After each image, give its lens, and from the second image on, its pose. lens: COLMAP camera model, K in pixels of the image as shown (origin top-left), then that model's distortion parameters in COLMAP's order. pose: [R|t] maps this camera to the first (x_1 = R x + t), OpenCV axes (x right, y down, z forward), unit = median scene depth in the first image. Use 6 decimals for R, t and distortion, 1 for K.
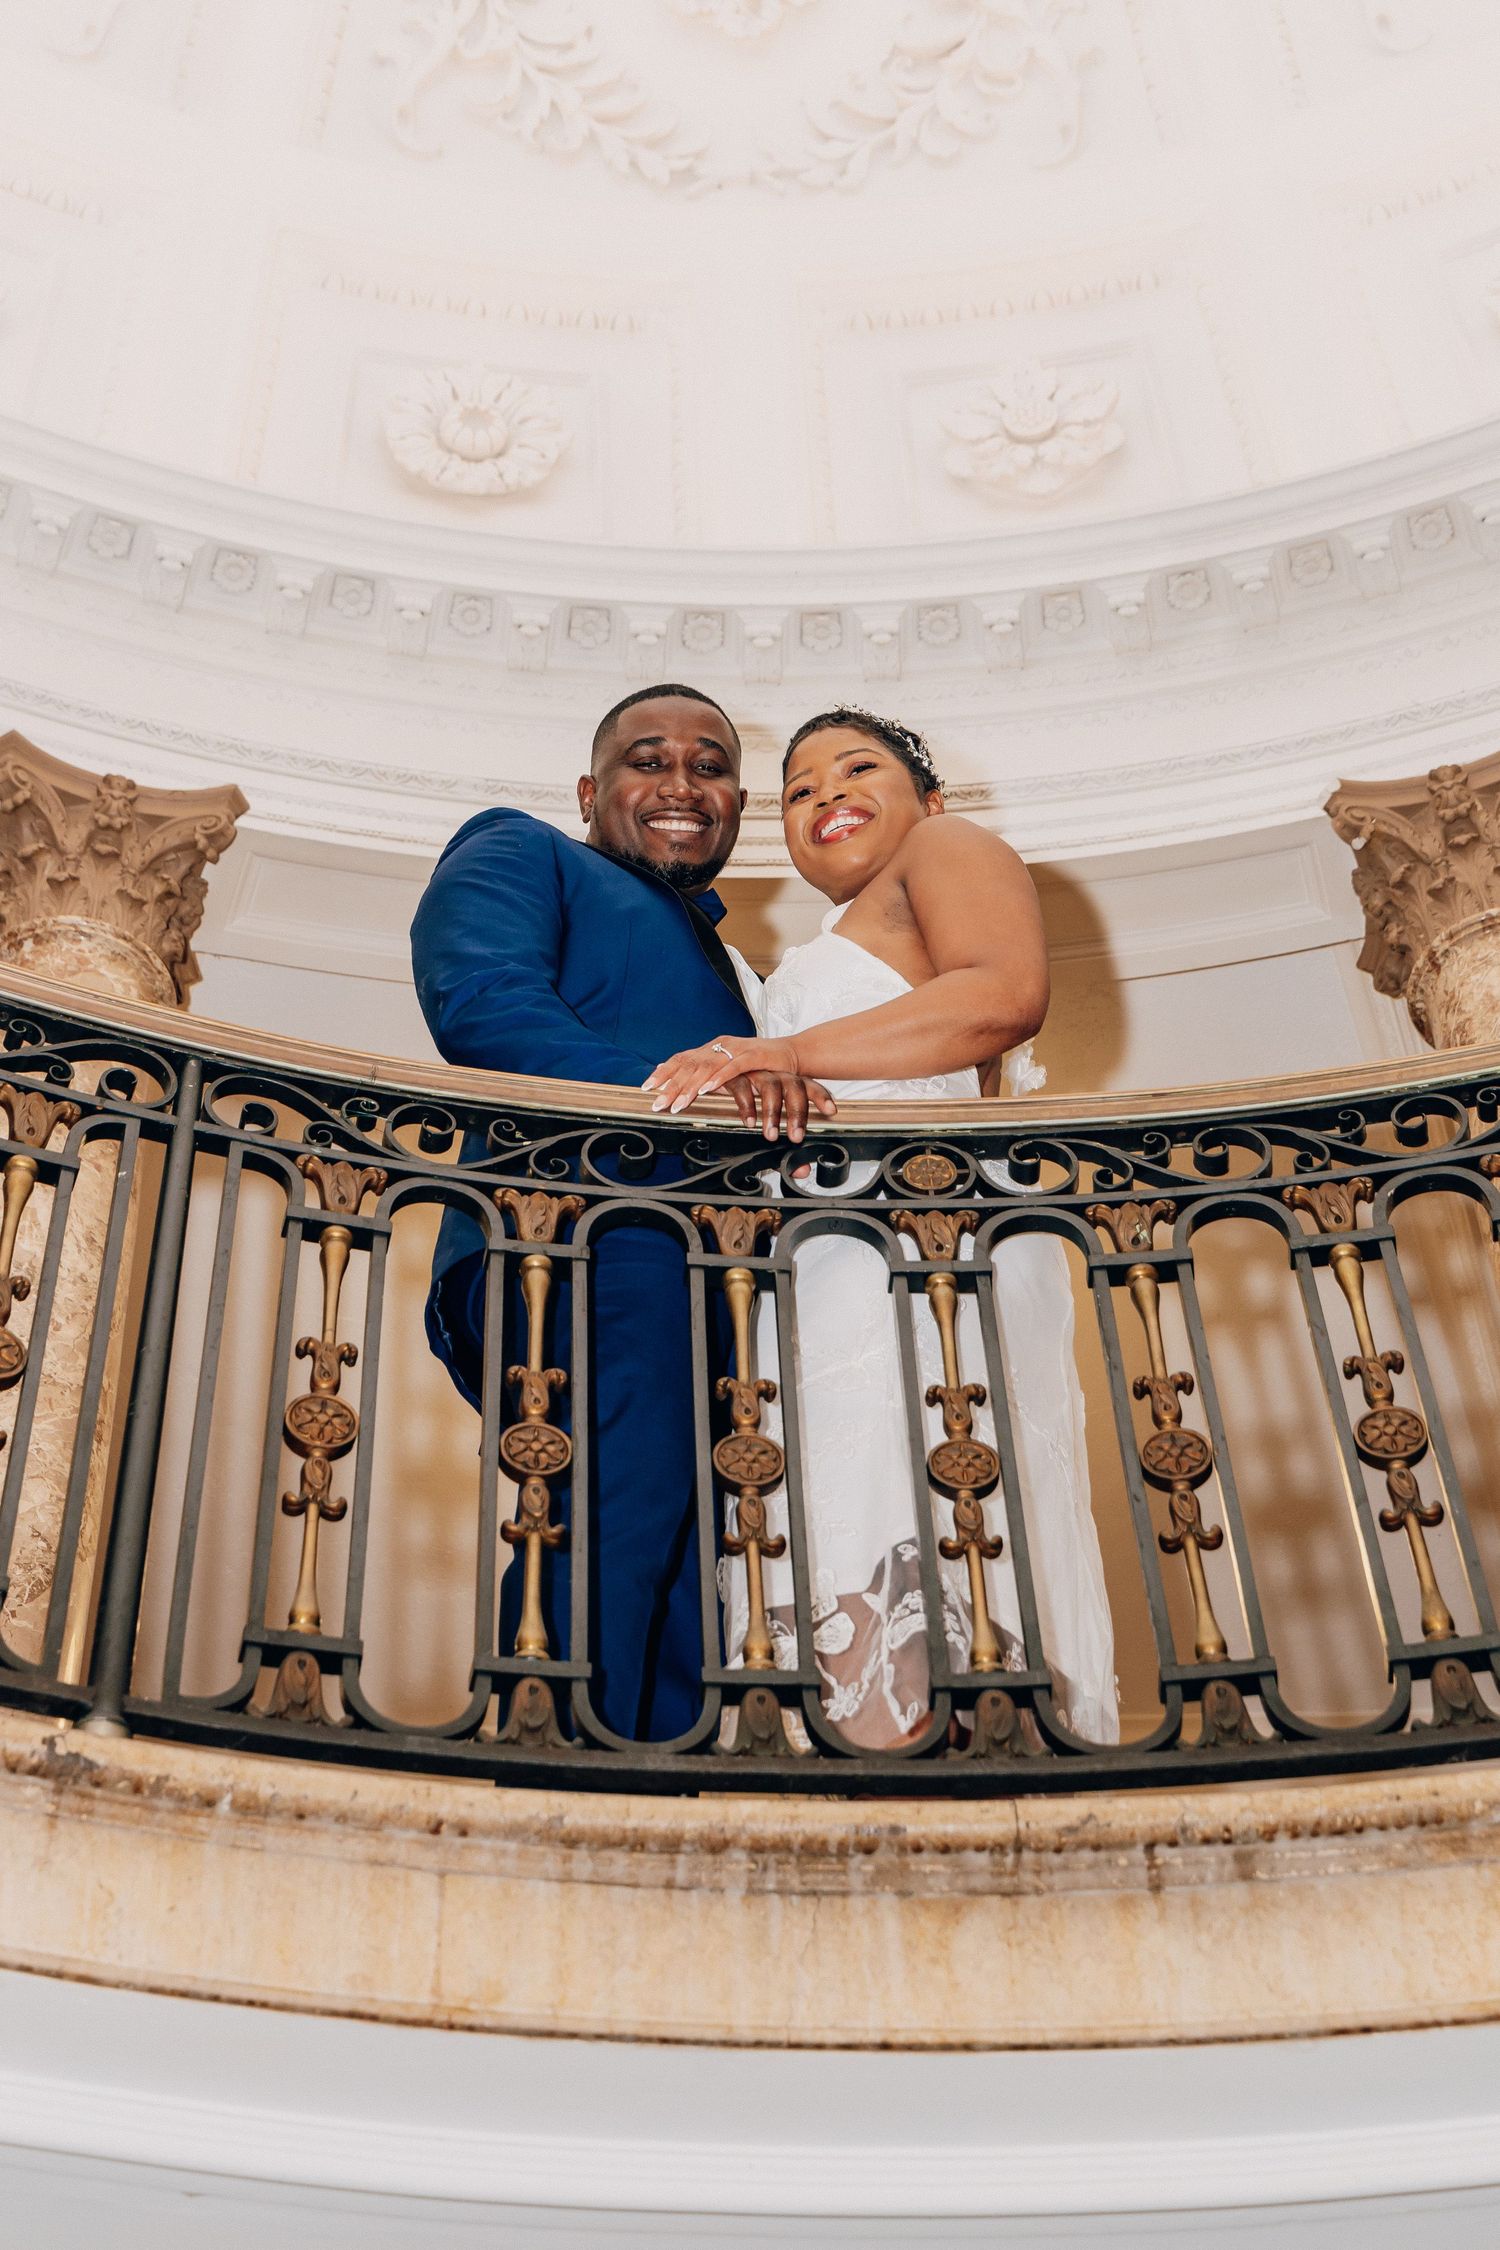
lens RADIAL K [[3571.6, 0, 750.0], [0, 3571.6, 1125.0], [0, 0, 1]] dist [0.032277, -0.144273]
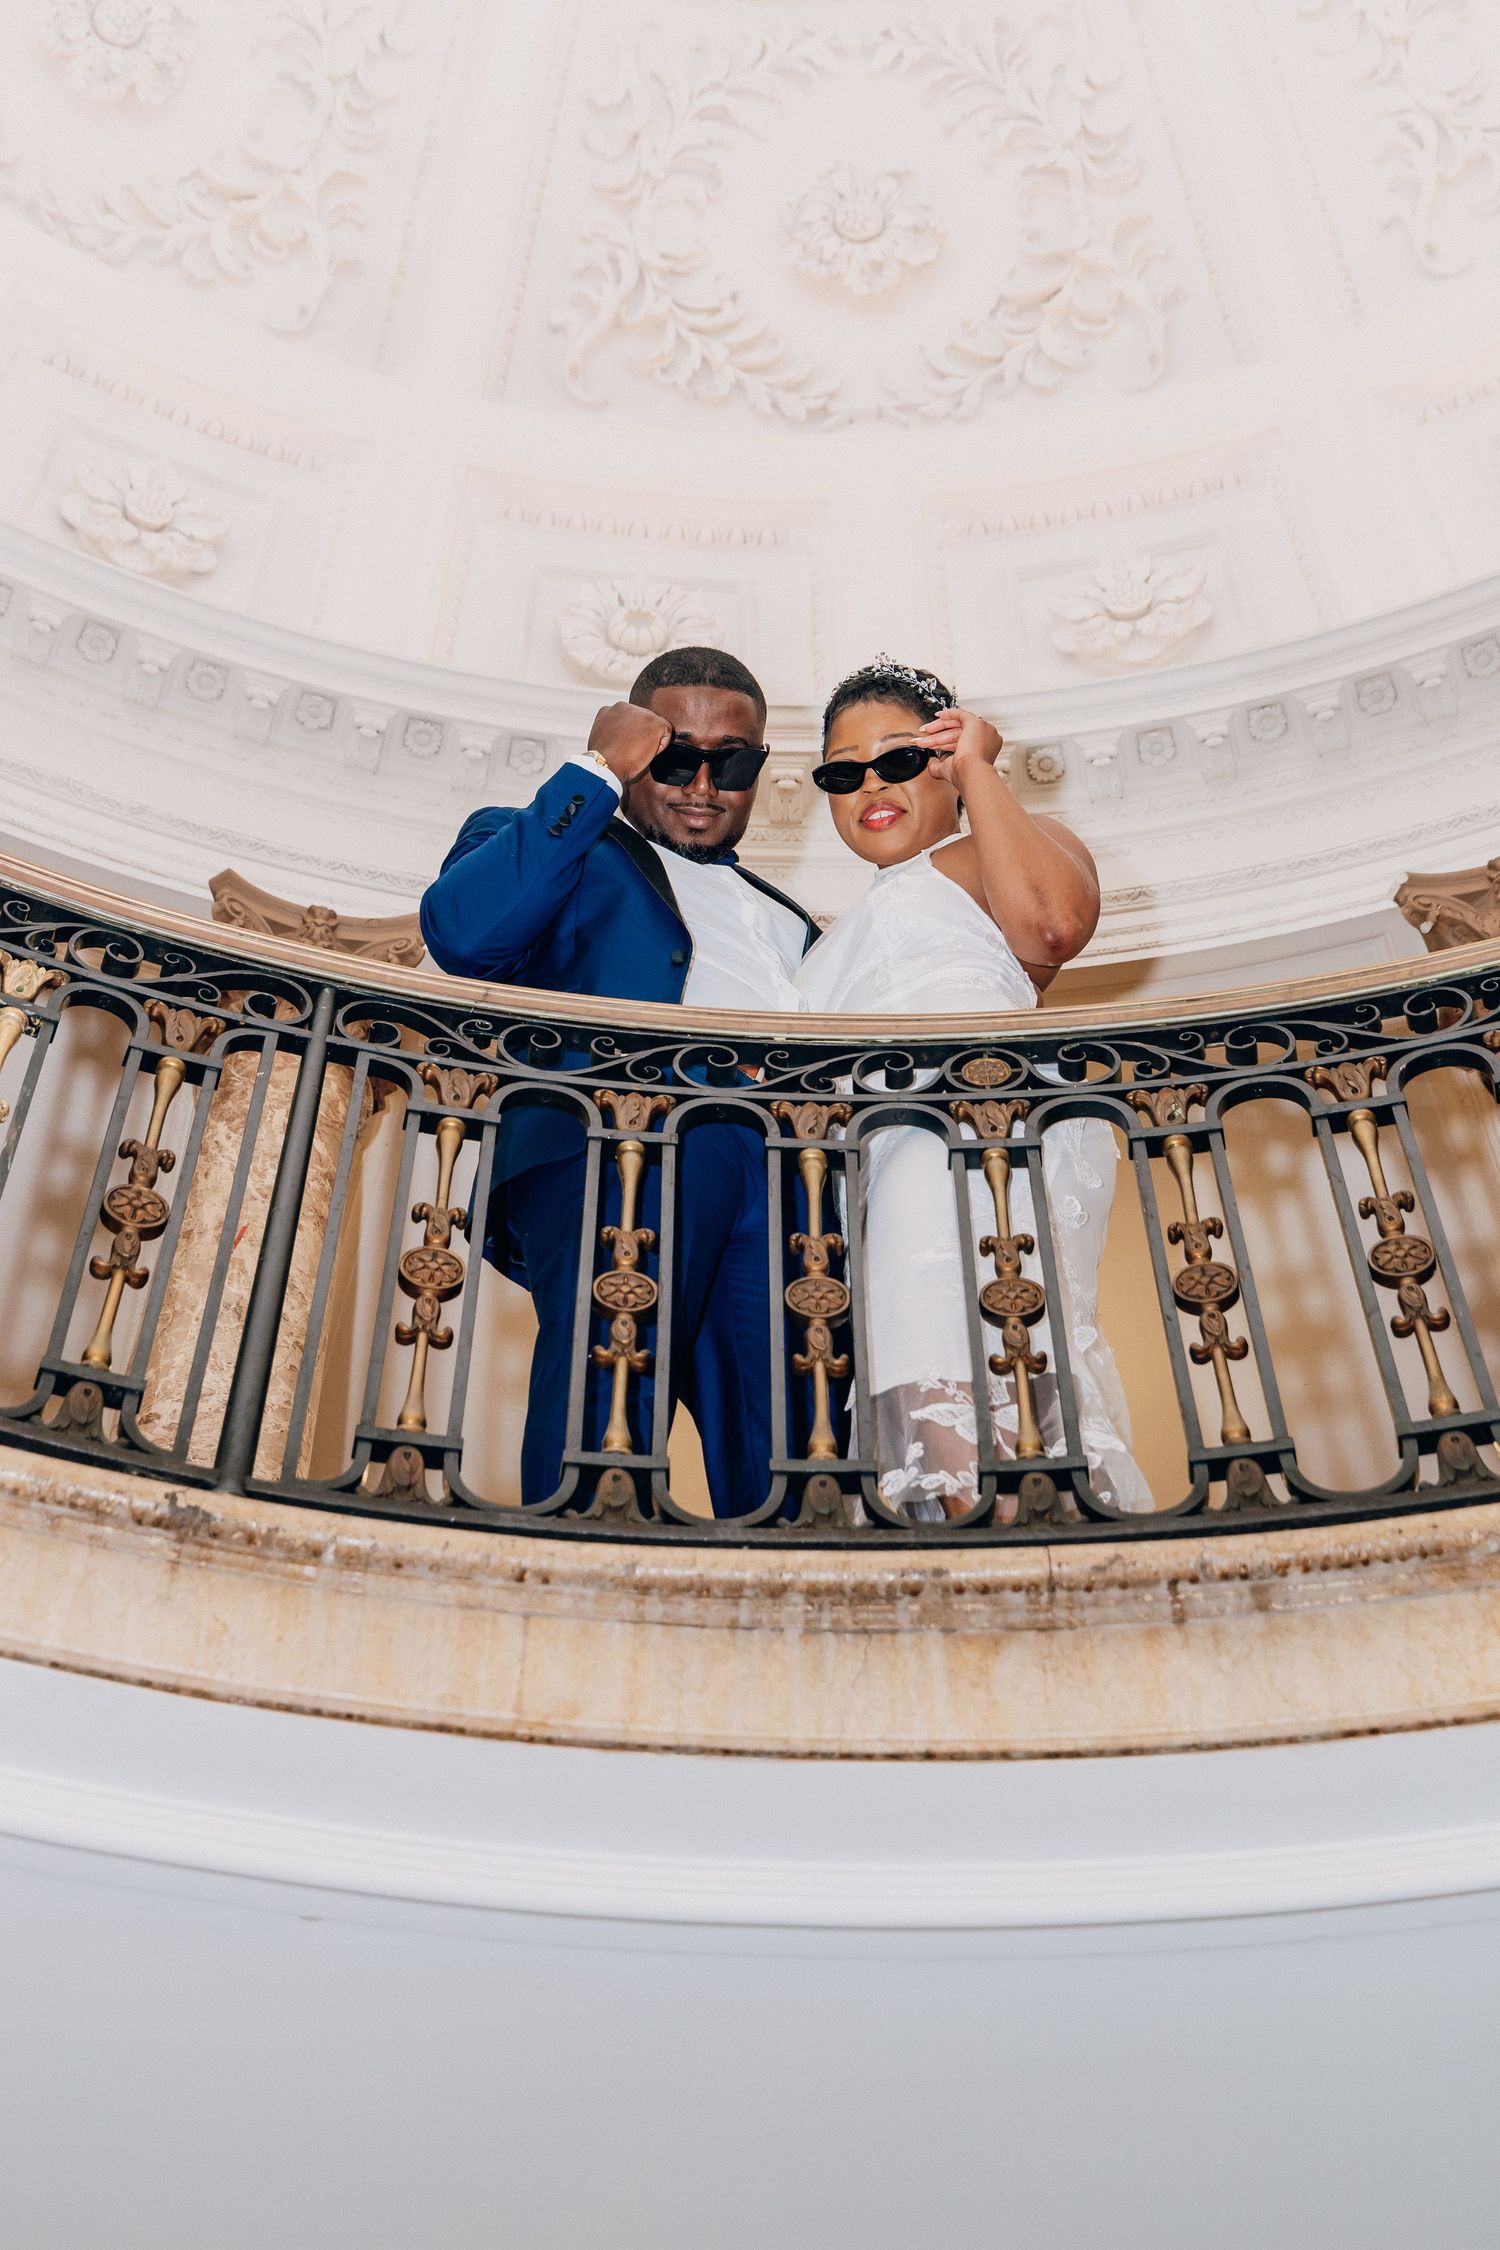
lens RADIAL K [[3184.4, 0, 732.9], [0, 3184.4, 1070.5], [0, 0, 1]] dist [0.012961, -0.016317]
pose [[0.997536, -0.034017, -0.061350, 0.039281], [0.028926, 0.996209, -0.082042, 0.111661], [0.063908, 0.080066, 0.994739, 0.010068]]
